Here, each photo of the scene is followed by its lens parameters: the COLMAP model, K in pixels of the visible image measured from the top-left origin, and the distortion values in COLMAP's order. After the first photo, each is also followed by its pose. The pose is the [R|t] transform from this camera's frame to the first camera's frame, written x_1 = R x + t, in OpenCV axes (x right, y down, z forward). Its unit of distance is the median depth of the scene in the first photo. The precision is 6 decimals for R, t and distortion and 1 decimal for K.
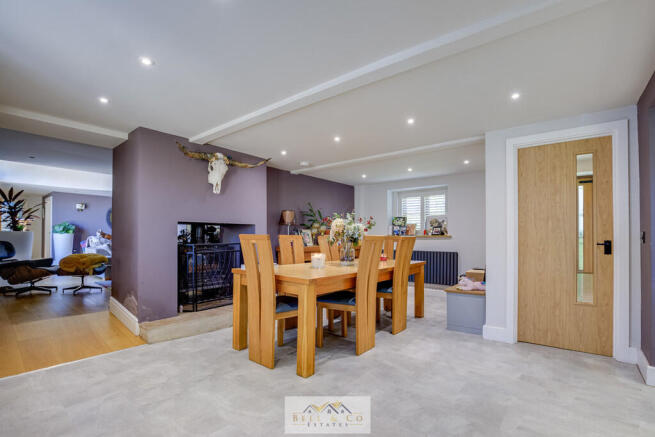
lens RADIAL K [[303.4, 0, 326.8], [0, 303.4, 236.3], [0, 0, 1]] dist [-0.033599, 0.000068]
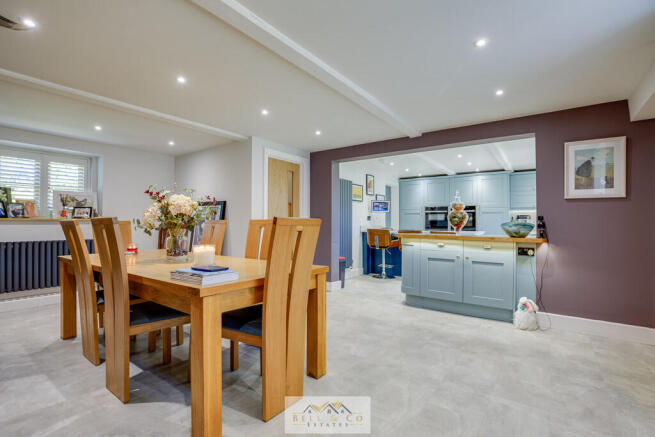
lens RADIAL K [[308.8, 0, 329.8], [0, 308.8, 220.8], [0, 0, 1]] dist [-0.024515, -0.000170]
pose [[-0.074381, -0.000672, 0.997230, -0.735218], [-0.004811, 0.999988, 0.000315, -0.003416], [-0.997218, -0.004774, -0.074384, 0.766339]]
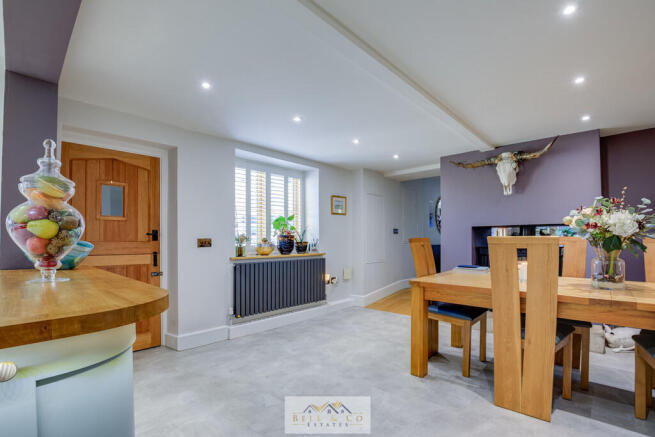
lens RADIAL K [[303.4, 0, 326.8], [0, 303.4, 236.3], [0, 0, 1]] dist [-0.033599, 0.000068]
pose [[-0.063806, -0.016260, -0.997830, 0.721803], [0.006657, 0.999838, -0.016718, 0.004199], [0.997940, -0.007709, -0.063687, 0.560376]]
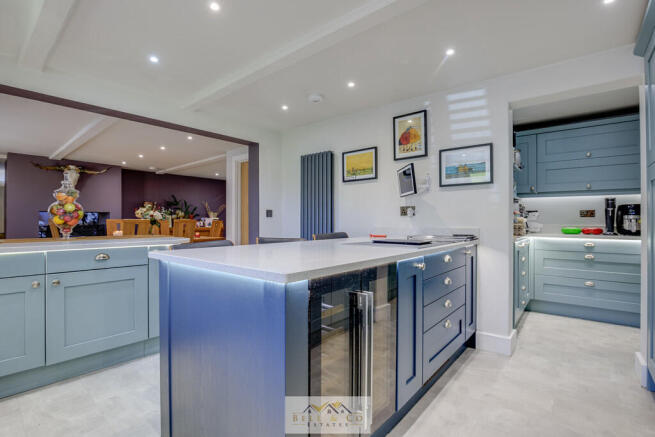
lens RADIAL K [[308.8, 0, 329.8], [0, 308.8, 220.8], [0, 0, 1]] dist [-0.024515, -0.000170]
pose [[0.999958, -0.005835, -0.007117, 1.064937], [0.005843, 0.999982, 0.001128, 0.004920], [0.007110, -0.001169, 0.999974, -0.564491]]
